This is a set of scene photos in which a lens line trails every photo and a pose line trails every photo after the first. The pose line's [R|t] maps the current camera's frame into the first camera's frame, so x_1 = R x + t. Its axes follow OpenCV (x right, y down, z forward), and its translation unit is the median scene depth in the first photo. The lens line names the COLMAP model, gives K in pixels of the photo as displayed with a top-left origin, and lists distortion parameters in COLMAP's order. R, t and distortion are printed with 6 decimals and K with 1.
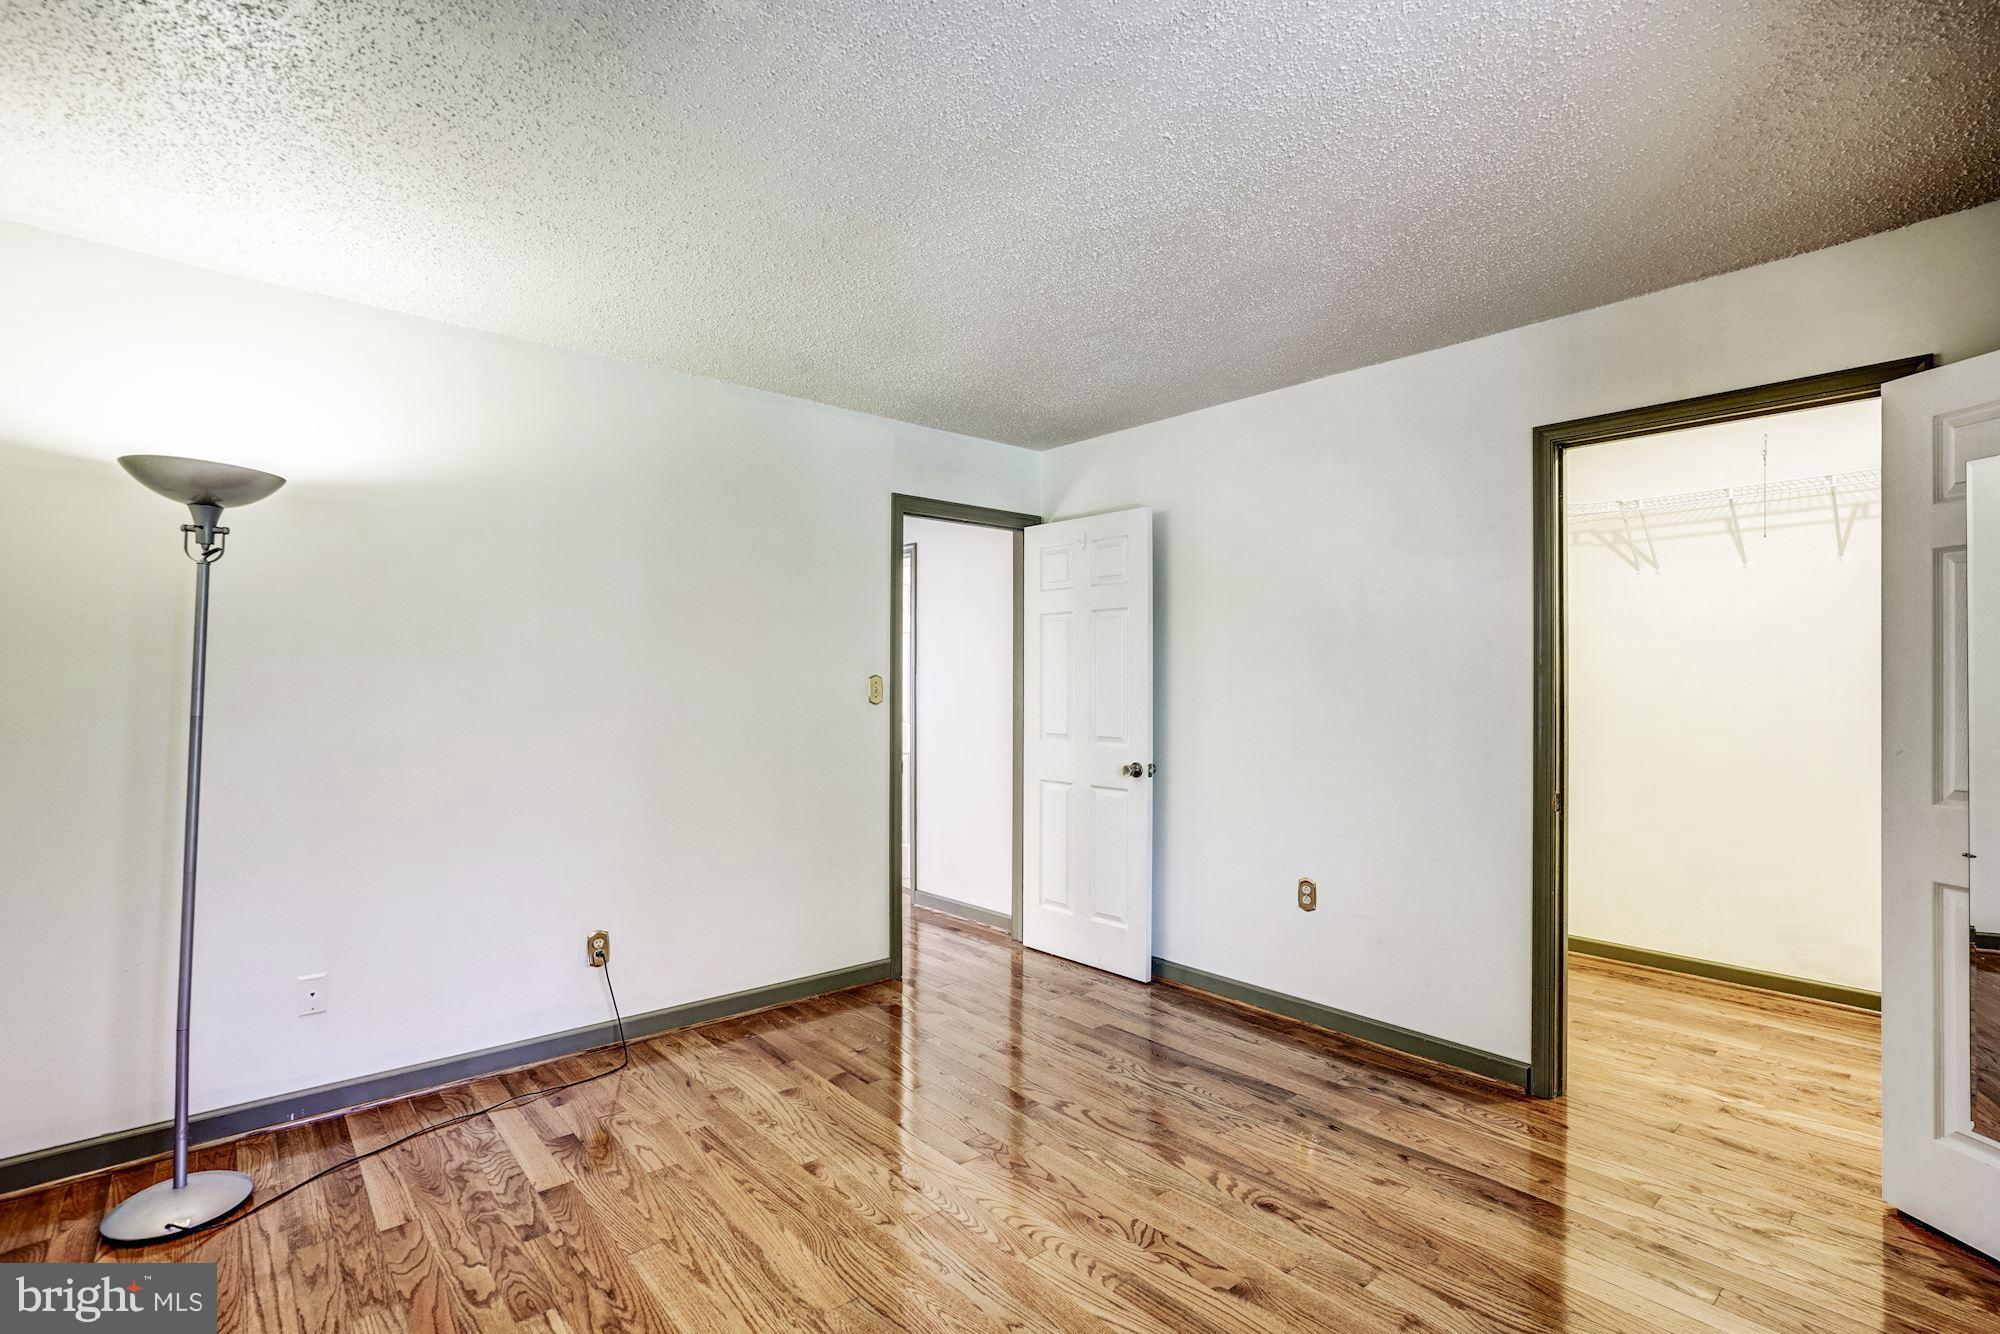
lens RADIAL K [[959.8, 0, 1007.4], [0, 959.8, 676.9], [0, 0, 1]] dist [0.006641, 0.003015]
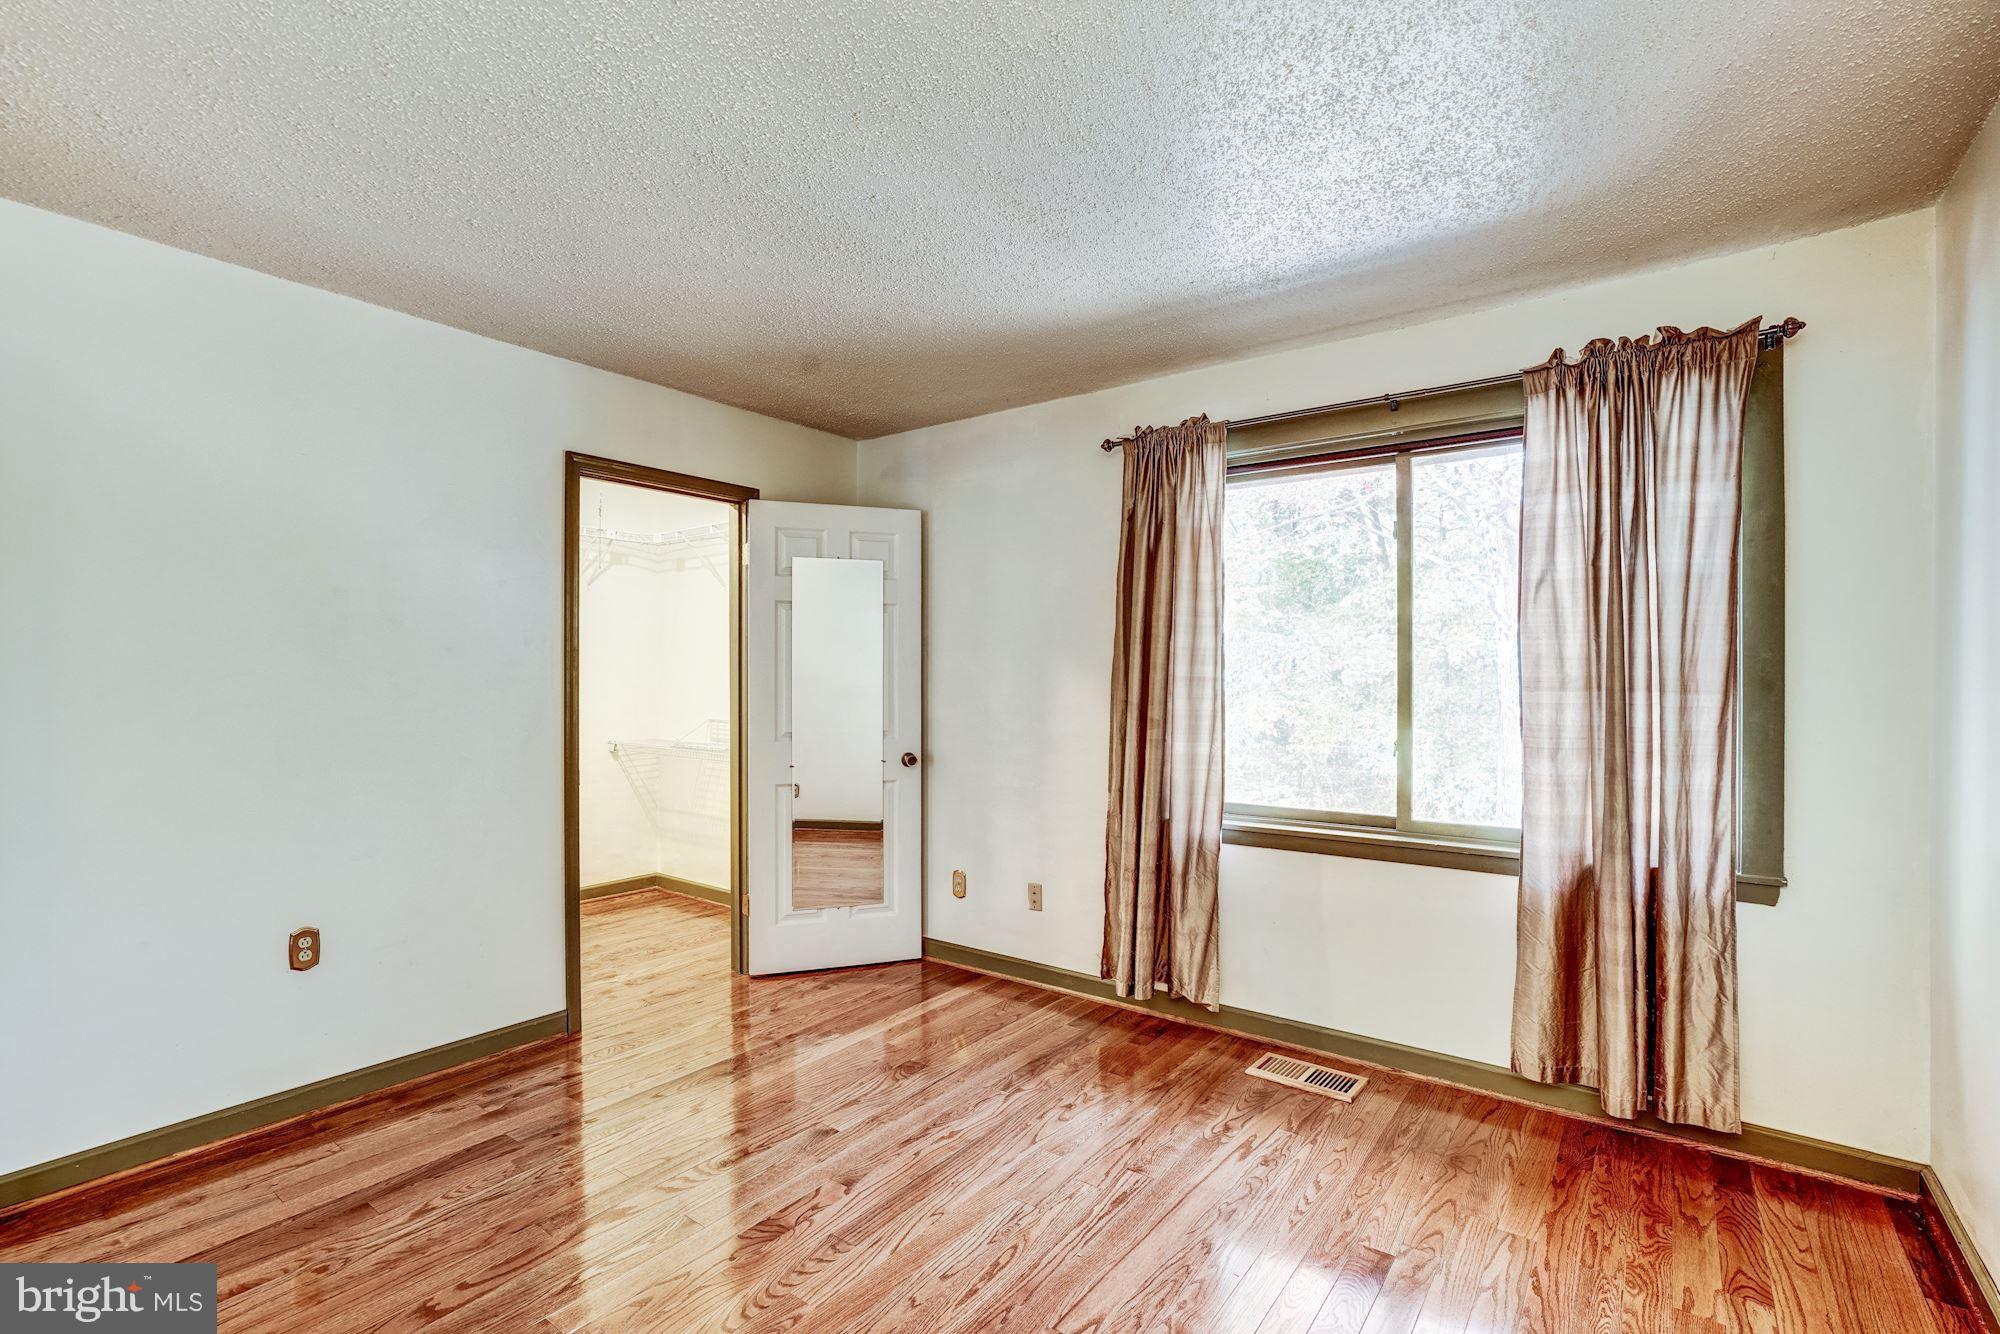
lens RADIAL K [[959.8, 0, 995.9], [0, 959.8, 661.4], [0, 0, 1]] dist [0.006641, 0.003015]
pose [[-0.214090, 0.001499, 0.976813, -0.633874], [-0.016307, 0.999854, -0.005108, -0.011641], [-0.976678, -0.017023, -0.214034, 0.699446]]
